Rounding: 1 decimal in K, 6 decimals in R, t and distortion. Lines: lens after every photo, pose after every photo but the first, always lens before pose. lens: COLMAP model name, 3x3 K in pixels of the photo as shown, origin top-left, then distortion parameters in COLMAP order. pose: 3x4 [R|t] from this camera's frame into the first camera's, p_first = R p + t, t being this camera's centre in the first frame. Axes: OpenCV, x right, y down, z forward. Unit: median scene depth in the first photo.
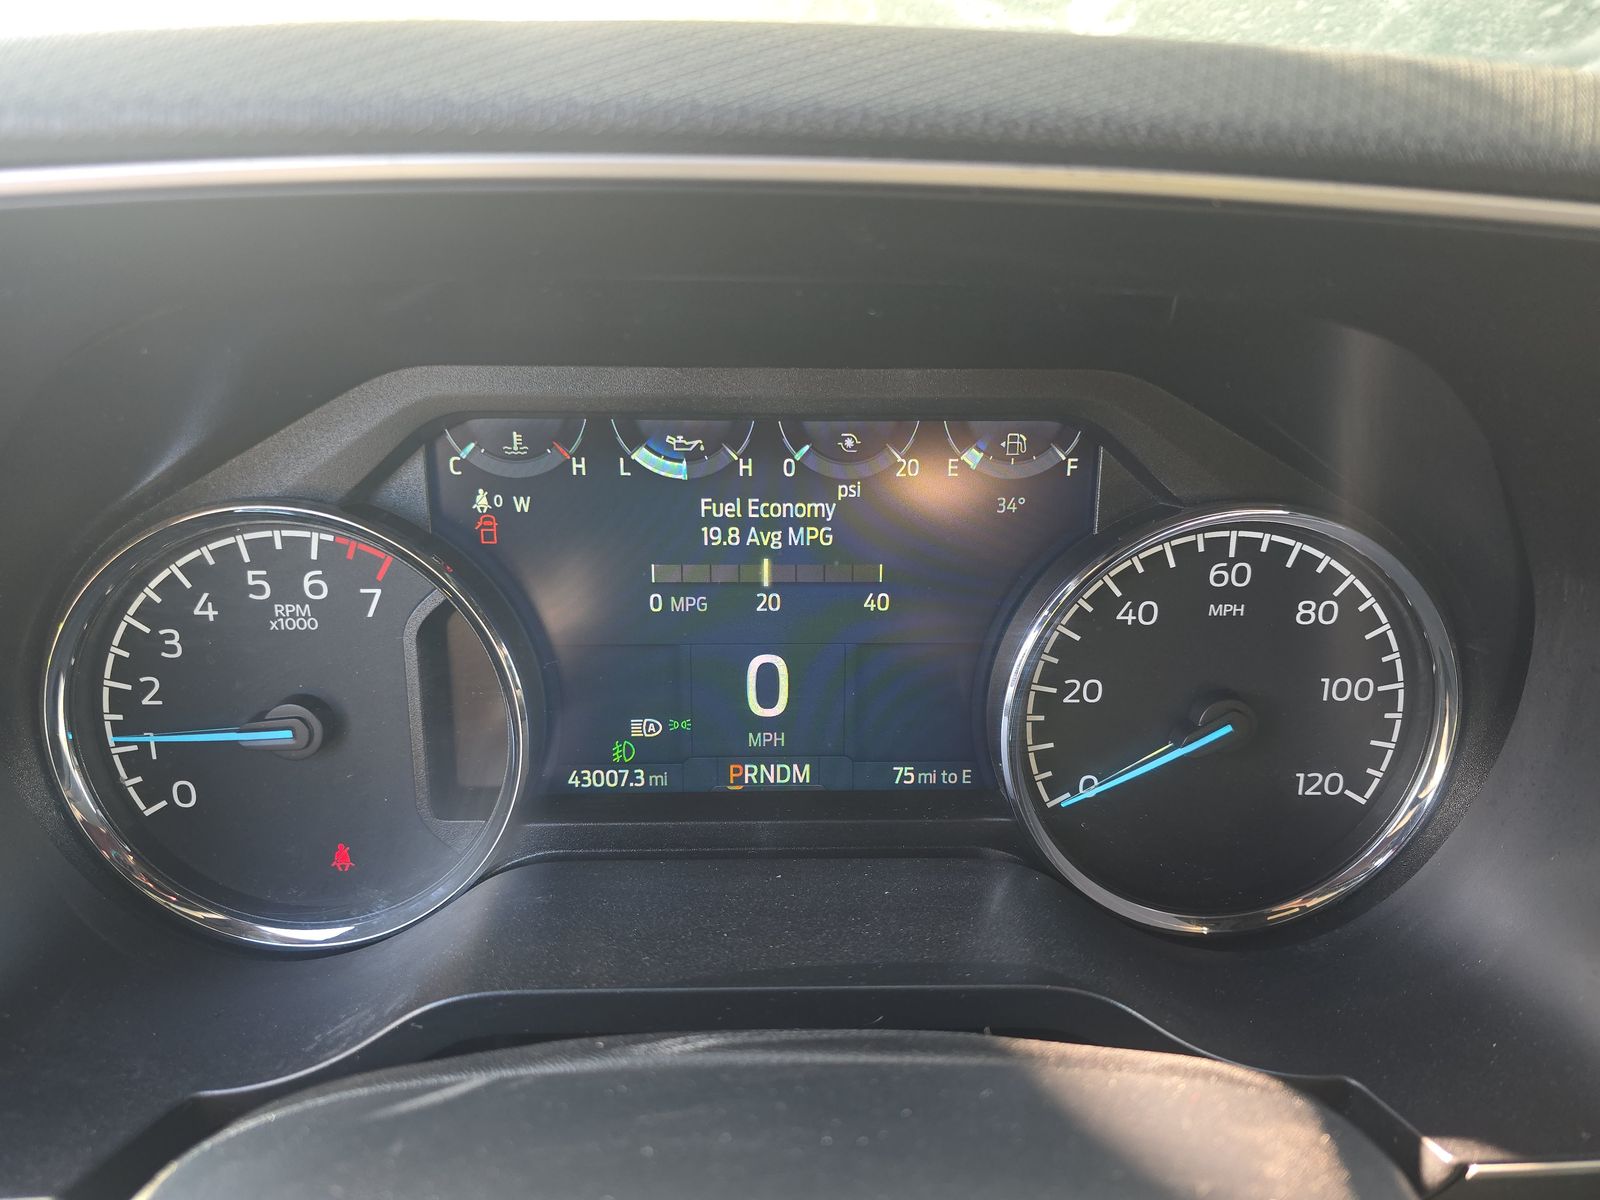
lens RADIAL K [[1060.9, 0, 794.8], [0, 1060.9, 595.1], [0, 0, 1]] dist [0.002831, -0.005303]
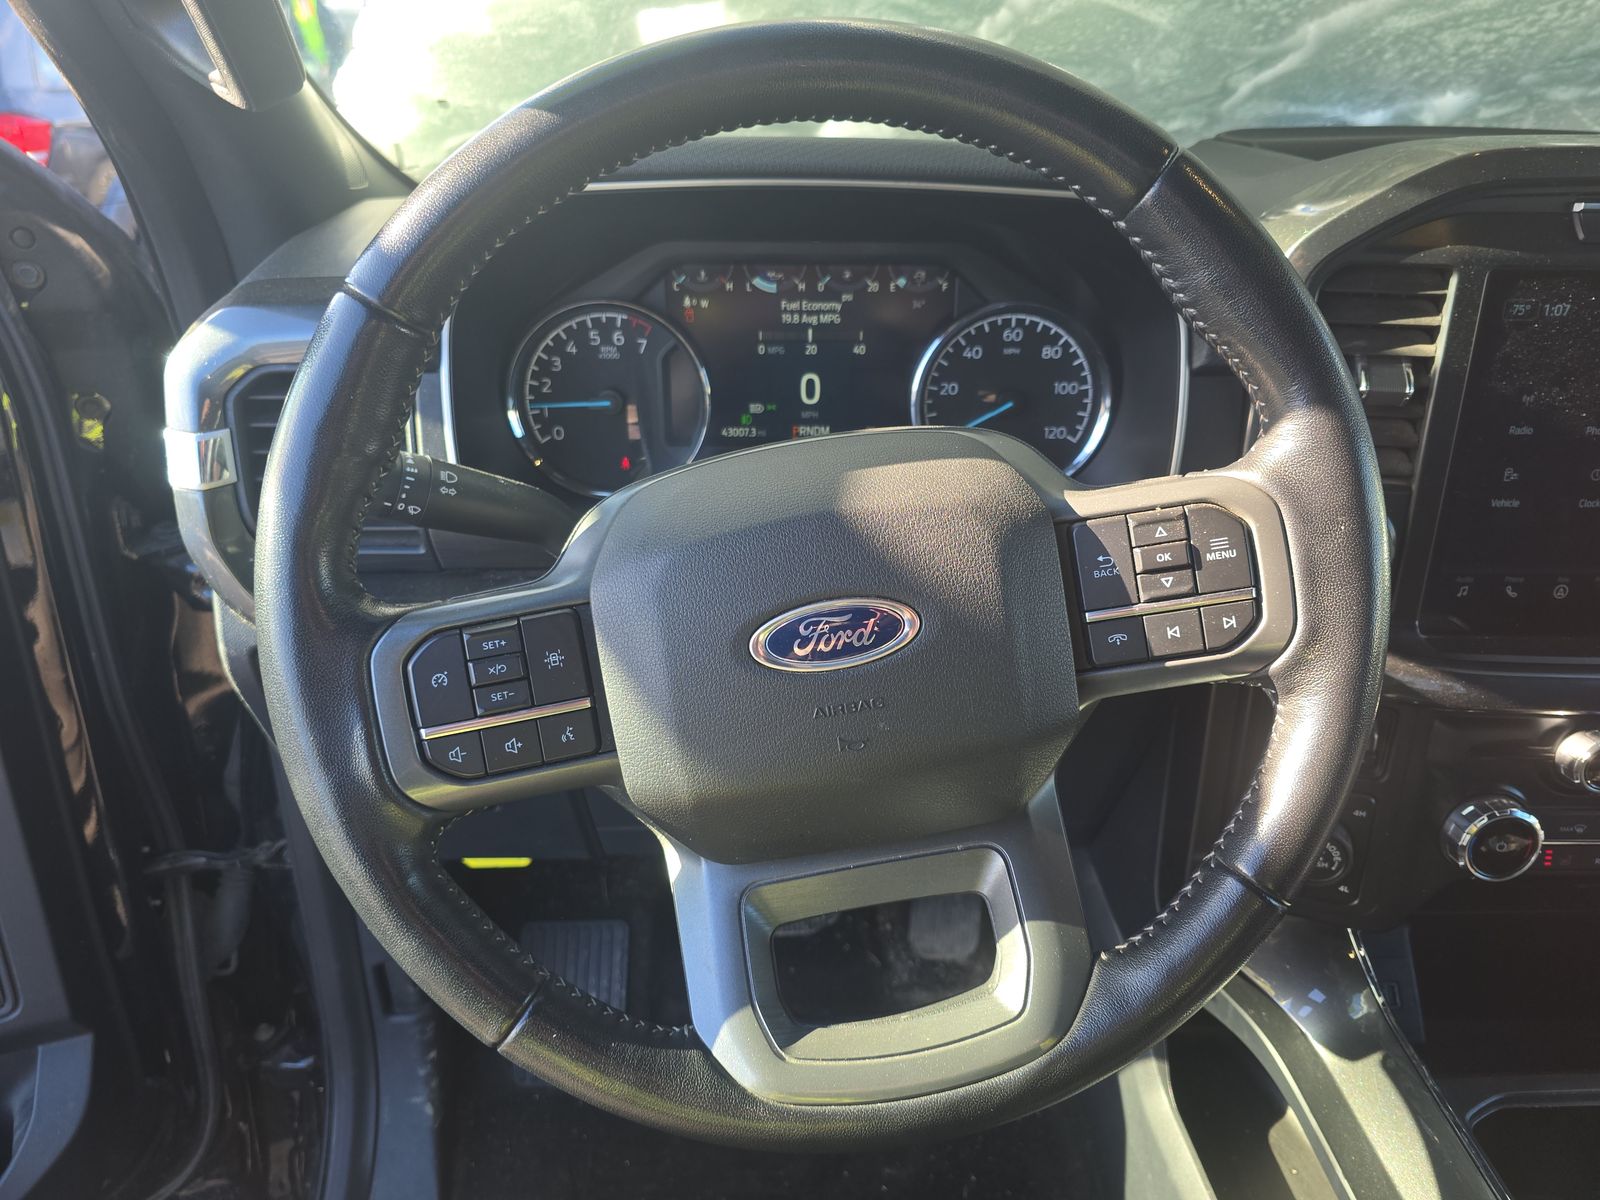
lens RADIAL K [[1060.9, 0, 808.2], [0, 1060.9, 607.8], [0, 0, 1]] dist [0.002831, -0.005303]
pose [[0.999988, -0.001729, 0.004628, -0.043996], [0.001156, 0.992658, 0.120953, 0.287431], [-0.004803, -0.120946, 0.992647, -1.343835]]
